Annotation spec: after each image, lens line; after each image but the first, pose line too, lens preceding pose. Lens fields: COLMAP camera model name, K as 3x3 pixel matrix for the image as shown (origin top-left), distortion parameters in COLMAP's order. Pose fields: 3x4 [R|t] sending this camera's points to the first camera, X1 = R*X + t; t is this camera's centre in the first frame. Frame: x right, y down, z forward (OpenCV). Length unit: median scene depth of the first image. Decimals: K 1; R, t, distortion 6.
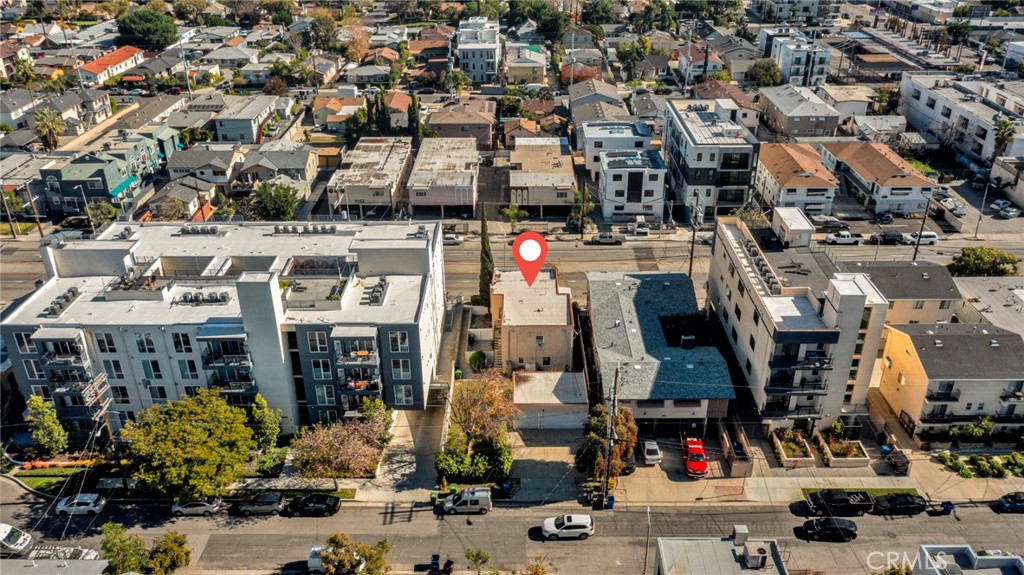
lens RADIAL K [[807.1, 0, 512.7], [0, 807.1, 290.3], [0, 0, 1]] dist [-0.000829, -0.000823]
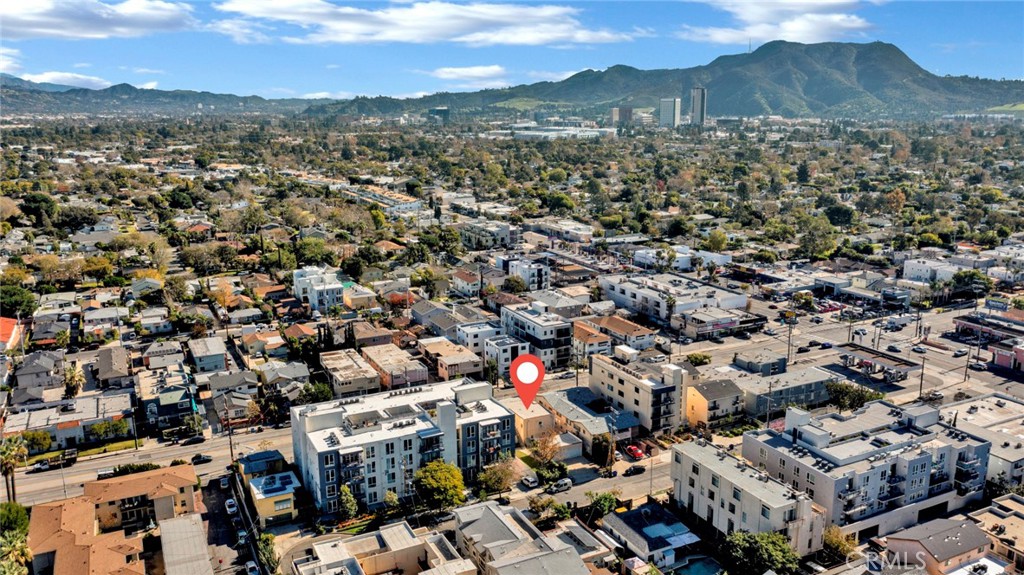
lens RADIAL K [[807.1, 0, 512.5], [0, 807.1, 286.2], [0, 0, 1]] dist [-0.000829, -0.000823]
pose [[0.893080, -0.101682, 0.438256, -0.597425], [0.213204, 0.953450, -0.213253, 0.101377], [-0.396171, 0.283890, 0.873187, -0.562609]]
